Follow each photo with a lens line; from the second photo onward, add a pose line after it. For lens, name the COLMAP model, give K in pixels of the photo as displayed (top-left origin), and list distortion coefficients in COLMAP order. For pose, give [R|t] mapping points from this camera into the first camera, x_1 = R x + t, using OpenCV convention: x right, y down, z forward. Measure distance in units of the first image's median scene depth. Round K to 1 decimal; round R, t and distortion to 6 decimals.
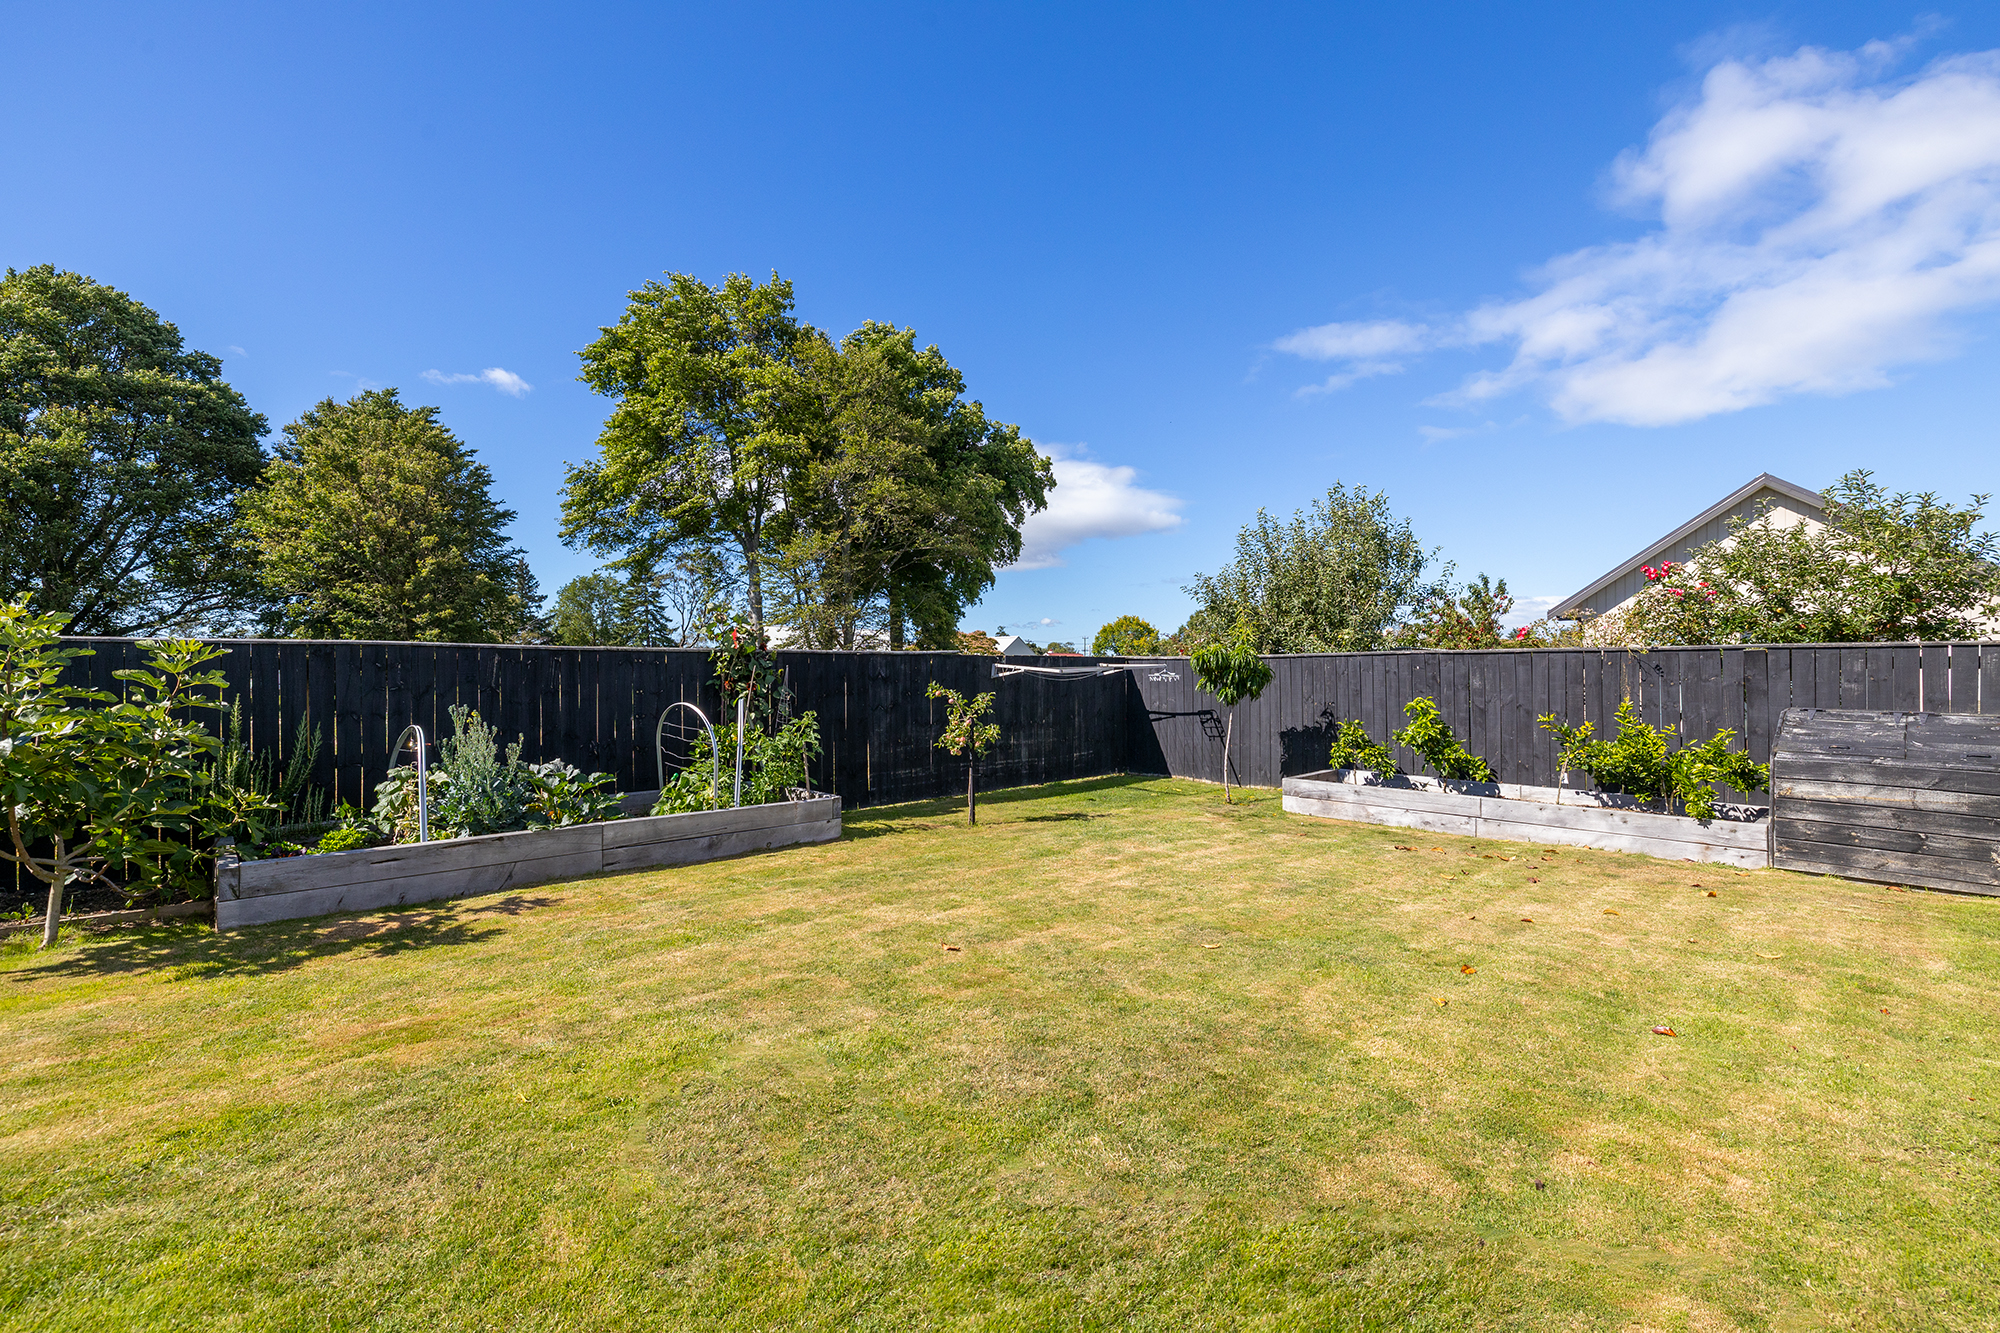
lens RADIAL K [[859.0, 0, 998.4], [0, 859.0, 662.4], [0, 0, 1]] dist [0.003536, -0.000729]
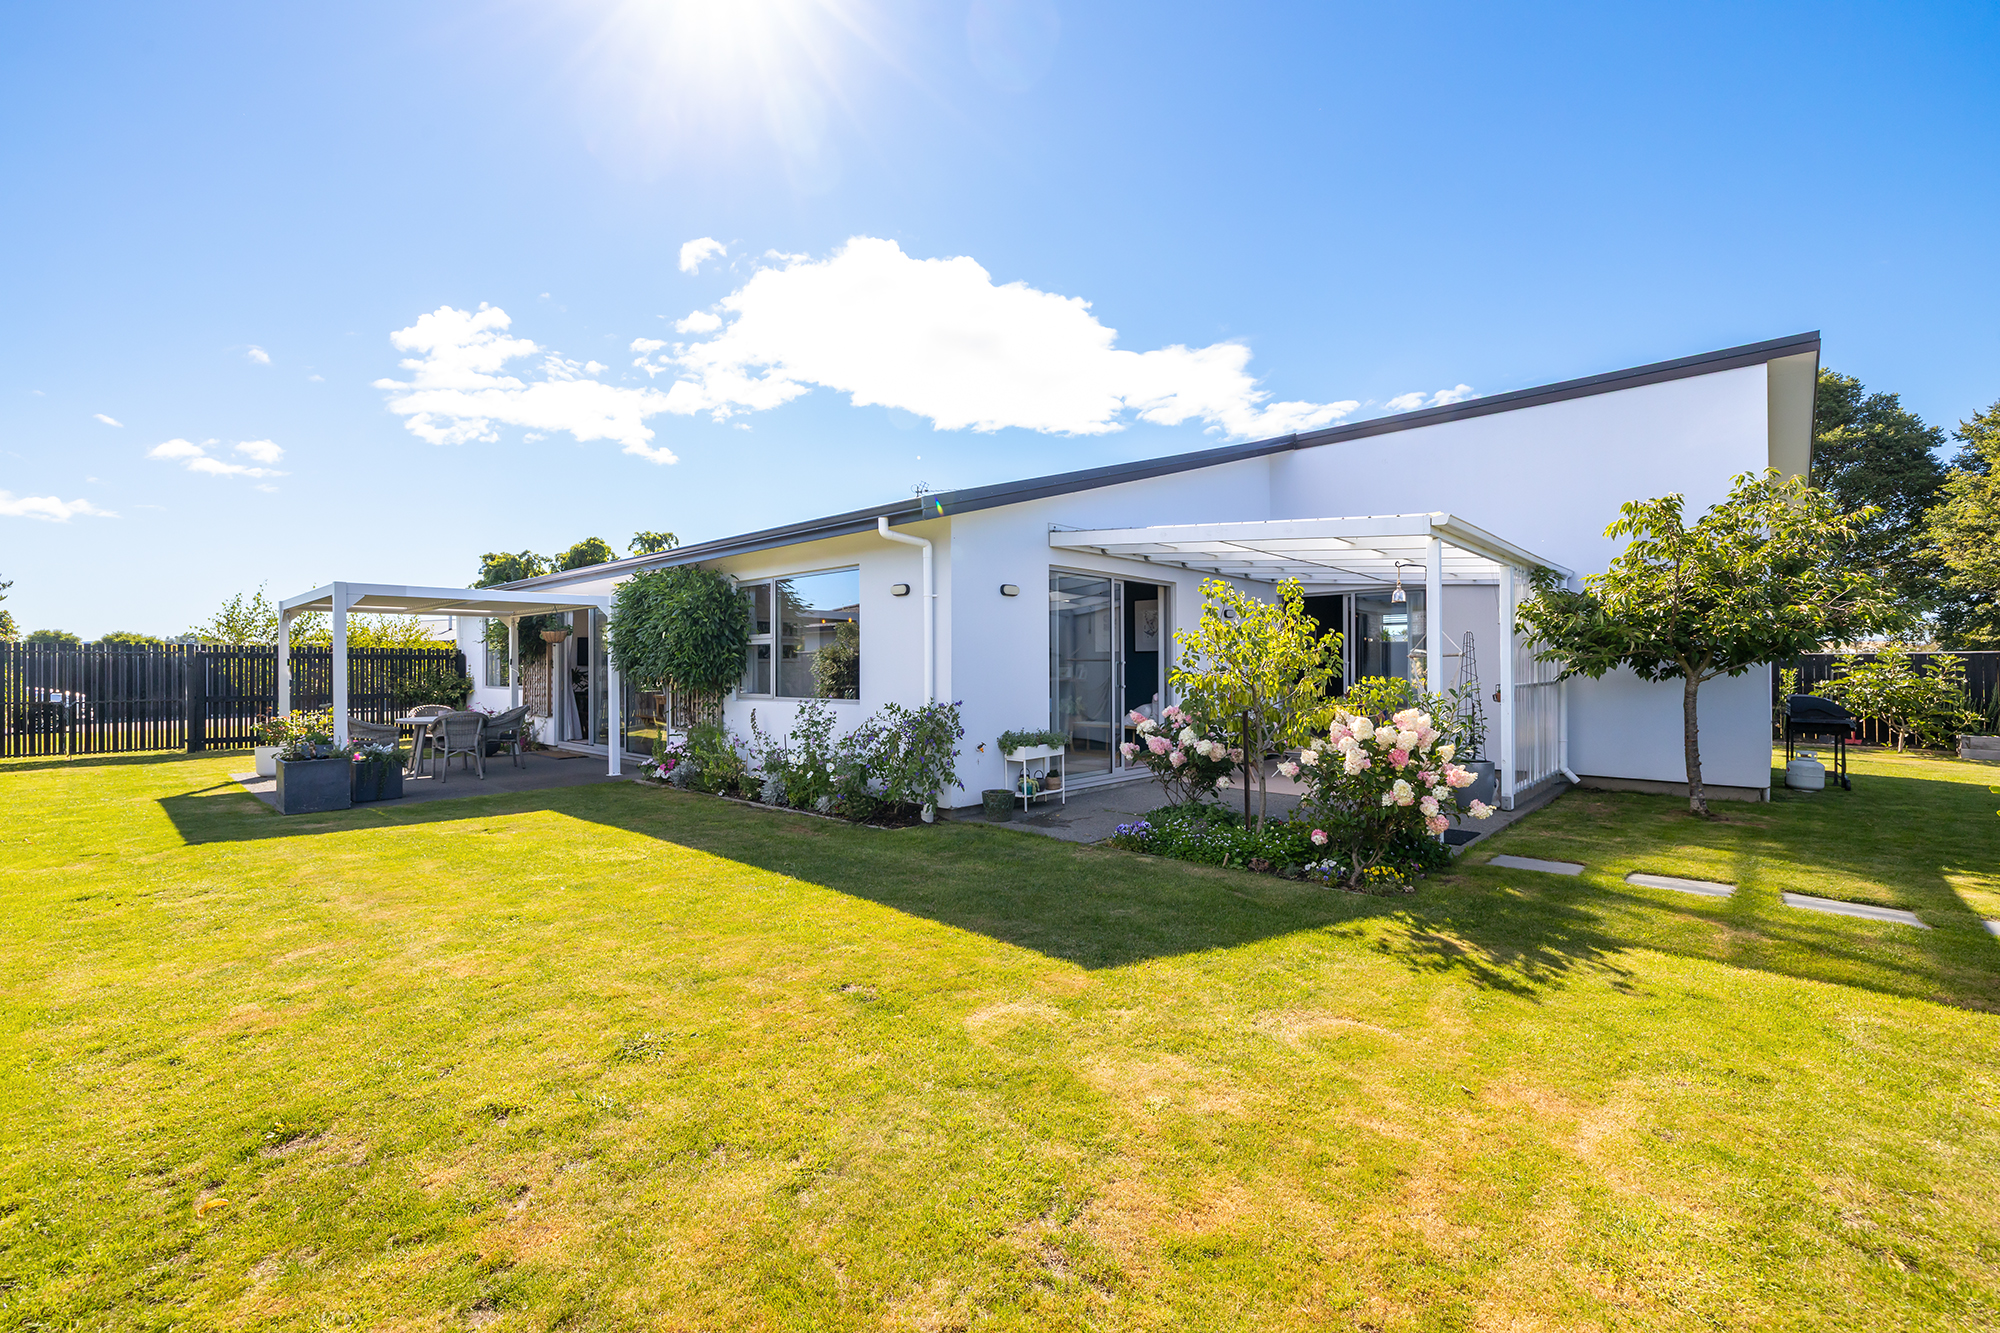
lens RADIAL K [[859.0, 0, 999.7], [0, 859.0, 670.1], [0, 0, 1]] dist [0.003536, -0.000729]
pose [[0.040509, -0.002285, -0.999177, 1.874759], [0.013614, 0.999906, -0.001735, -0.015998], [0.999086, -0.013532, 0.040537, -2.367559]]
